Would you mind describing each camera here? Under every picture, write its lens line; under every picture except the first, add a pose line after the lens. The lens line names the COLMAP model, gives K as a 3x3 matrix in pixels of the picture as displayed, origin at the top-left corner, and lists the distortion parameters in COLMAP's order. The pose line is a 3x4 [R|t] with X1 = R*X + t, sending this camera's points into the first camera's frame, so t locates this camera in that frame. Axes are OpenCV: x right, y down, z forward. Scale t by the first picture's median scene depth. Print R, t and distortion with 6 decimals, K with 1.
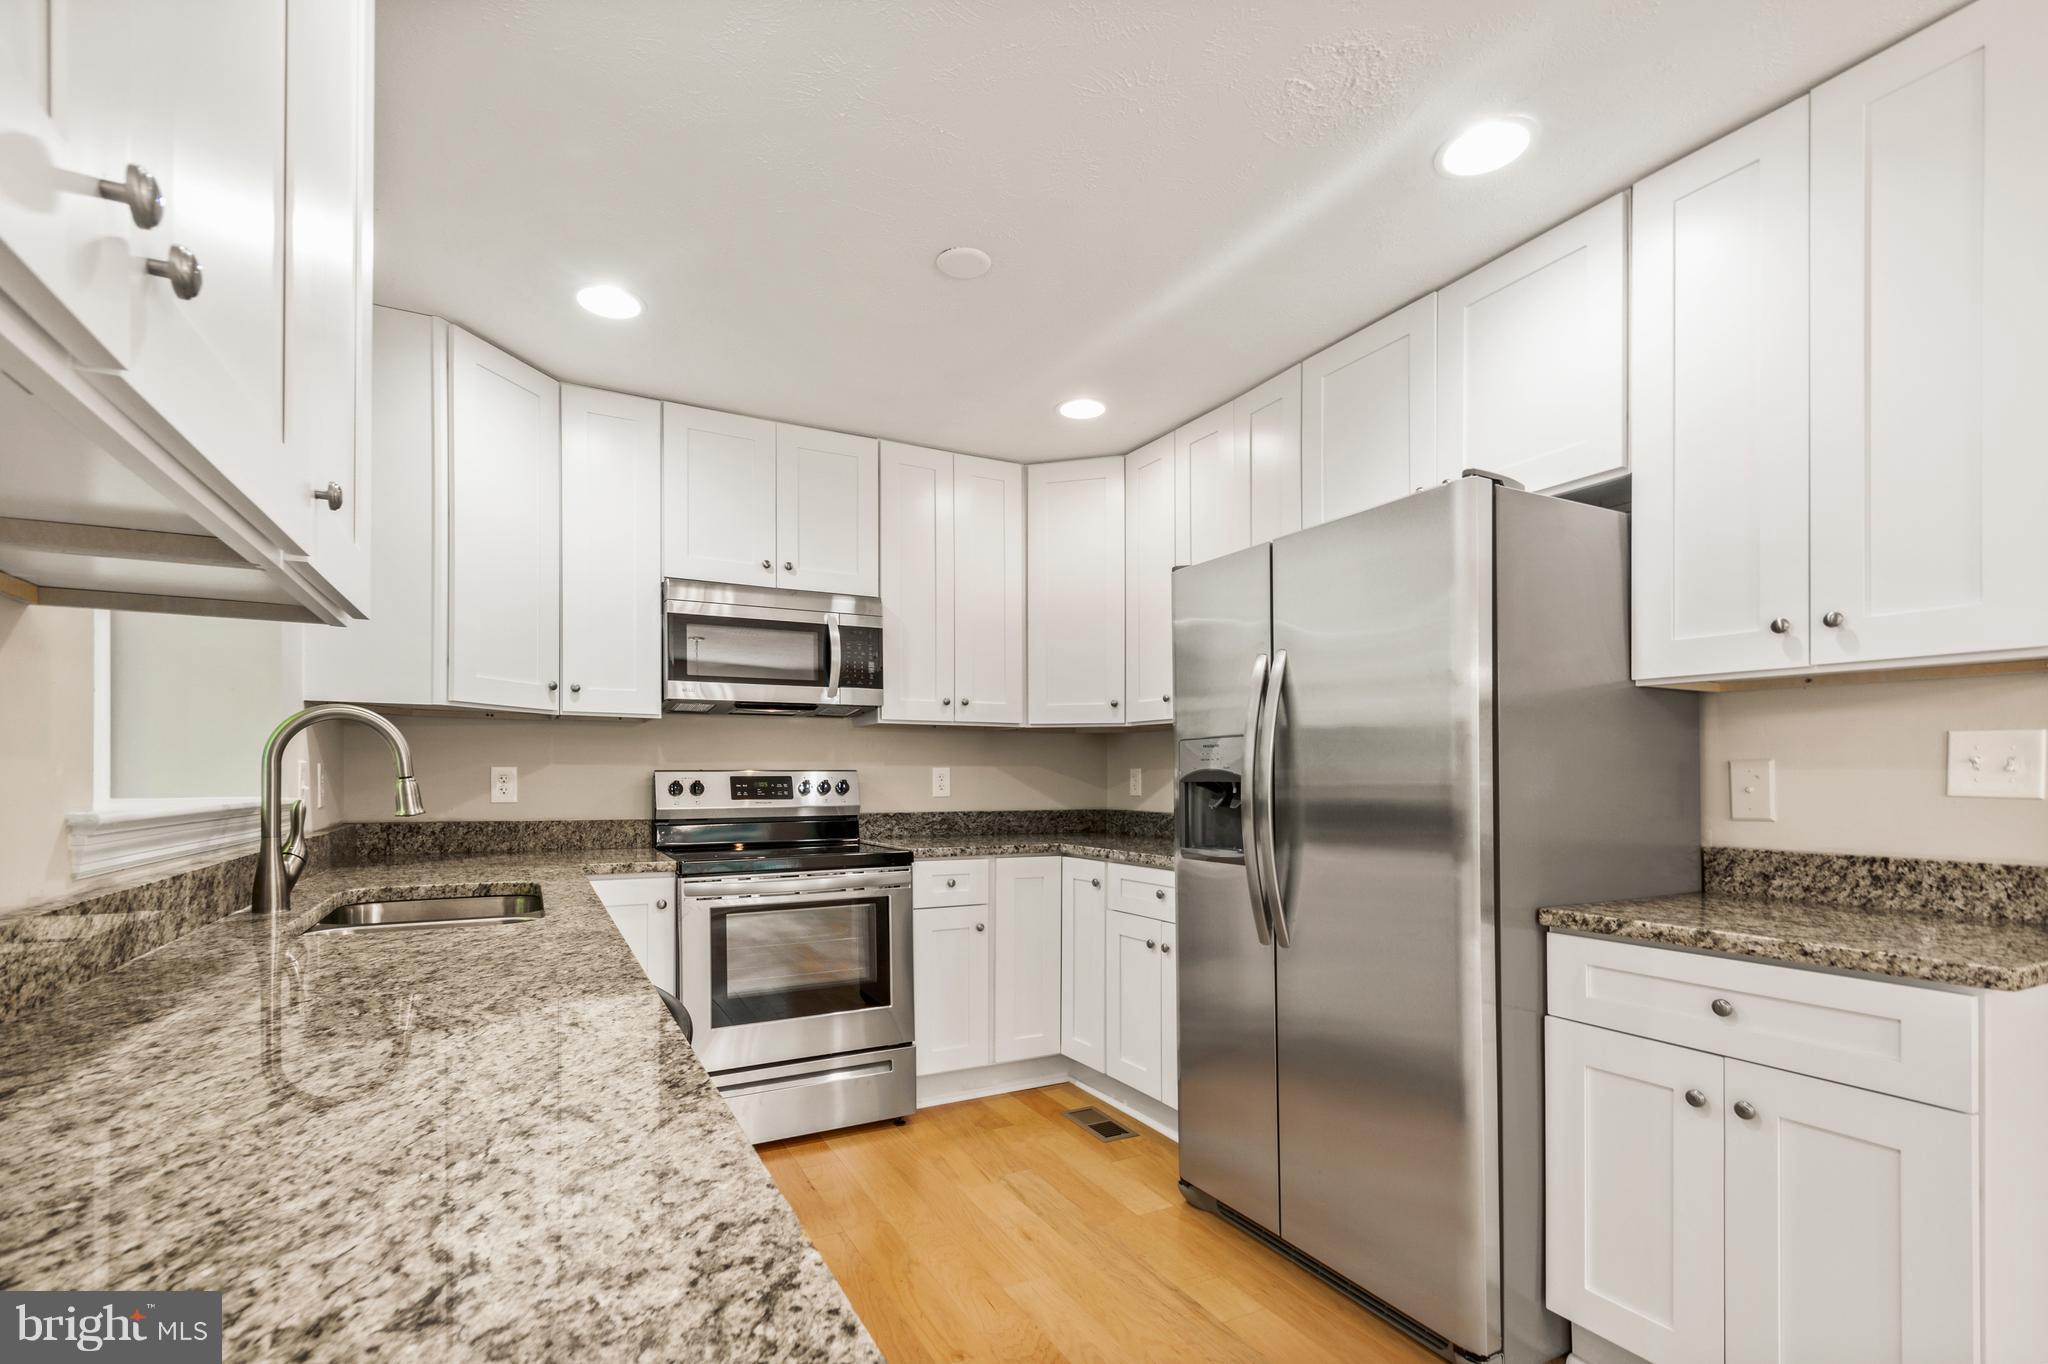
lens RADIAL K [[935.5, 0, 1001.6], [0, 935.5, 779.2], [0, 0, 1]] dist [0.011553, -0.004671]
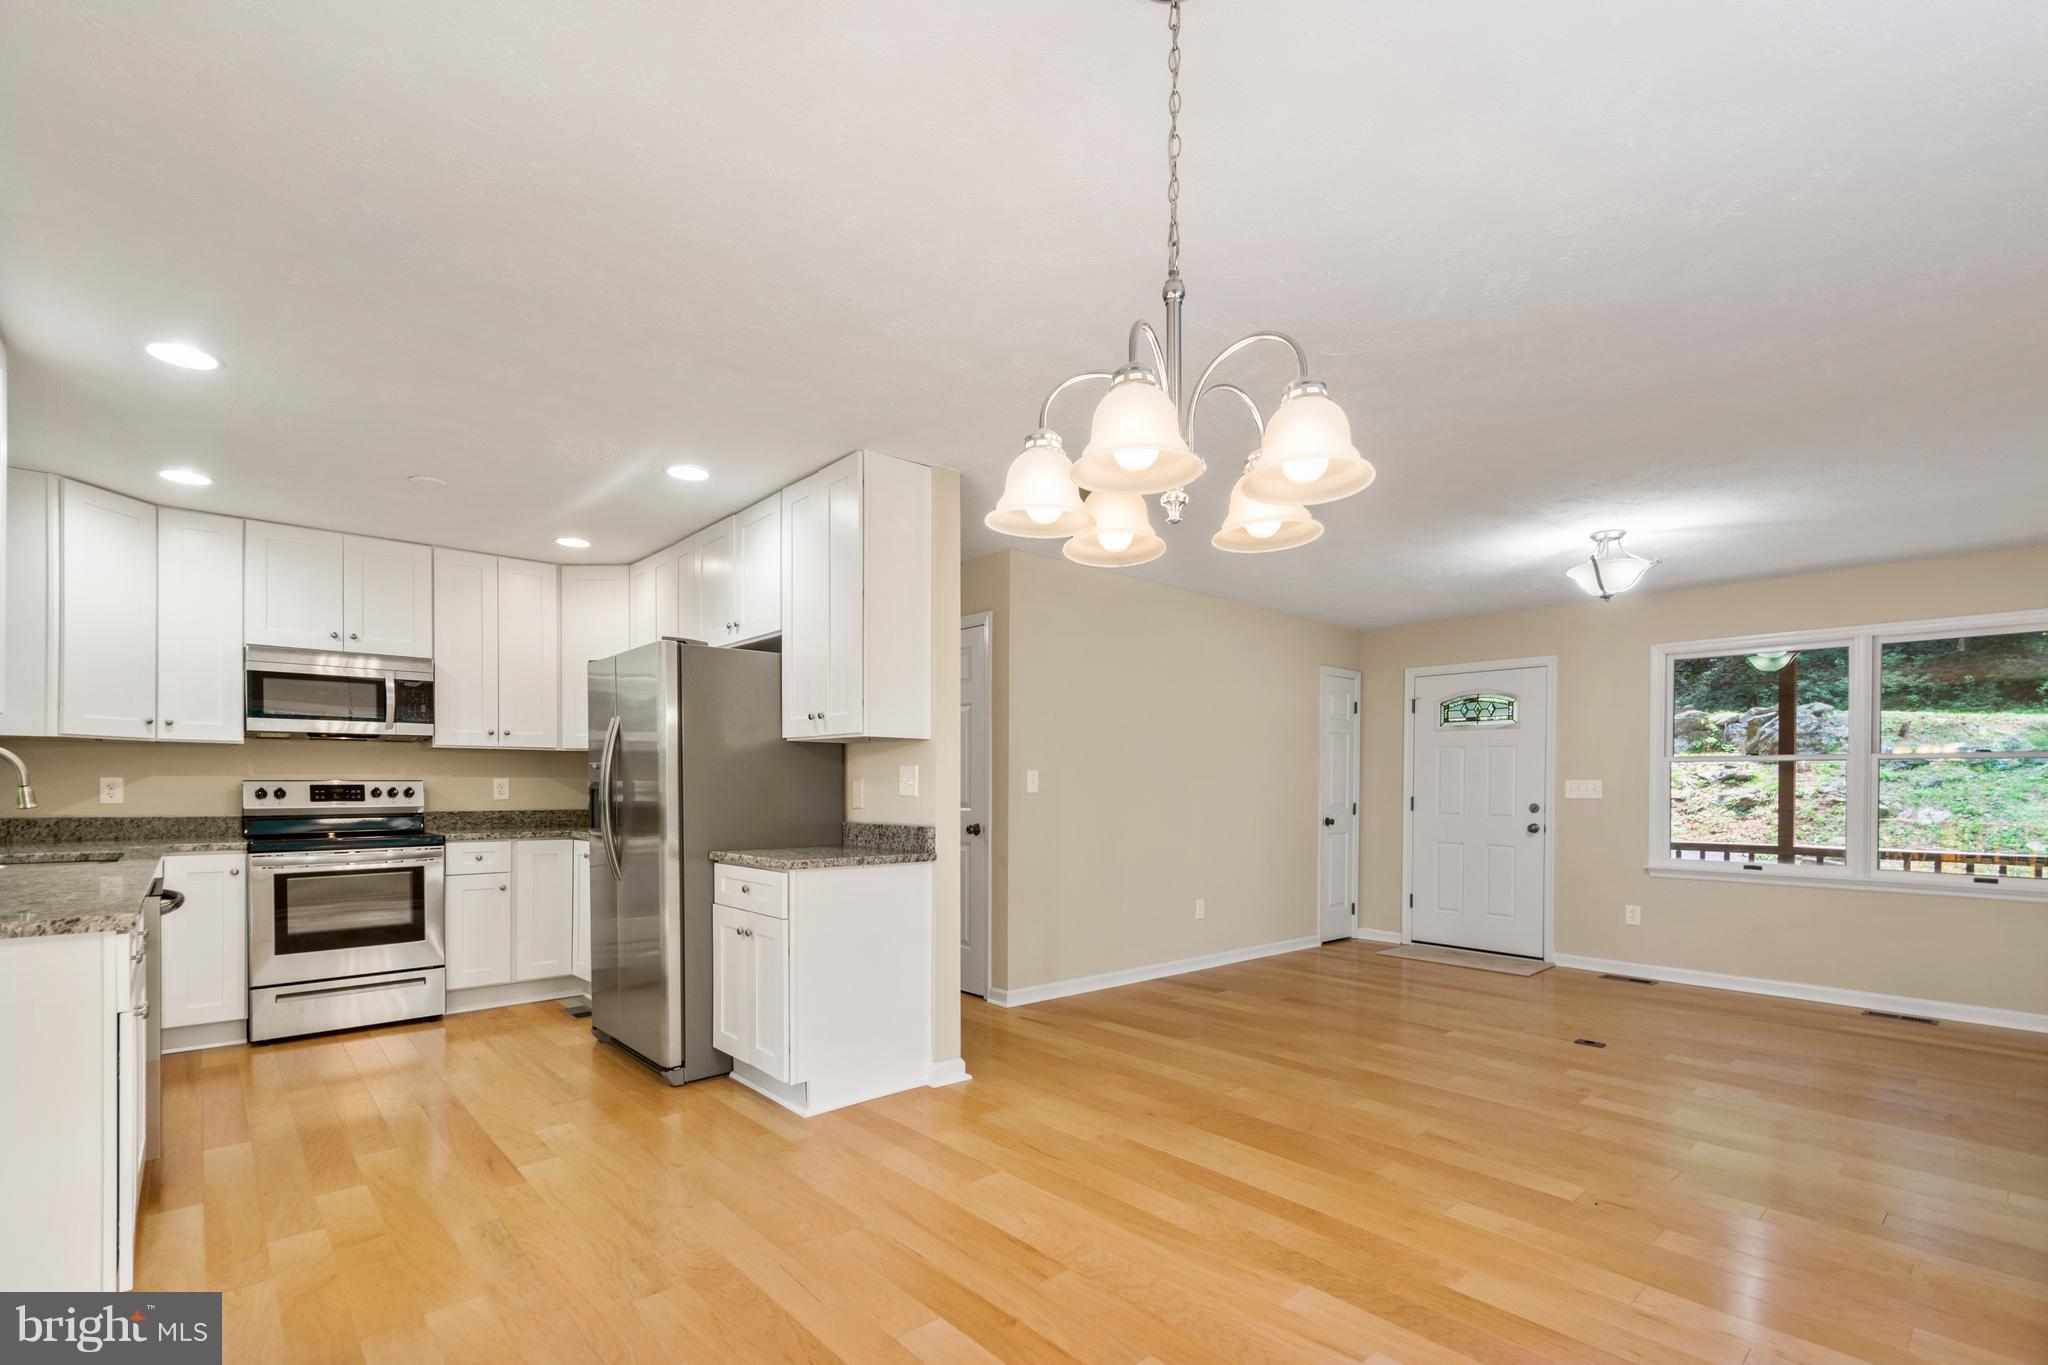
lens RADIAL K [[935.5, 0, 1001.8], [0, 935.5, 786.0], [0, 0, 1]] dist [0.011553, -0.004671]
pose [[0.971367, 0.001026, 0.237584, 0.413056], [-0.000975, 0.999999, -0.000333, -0.002089], [-0.237584, 0.000092, 0.971367, -0.655266]]
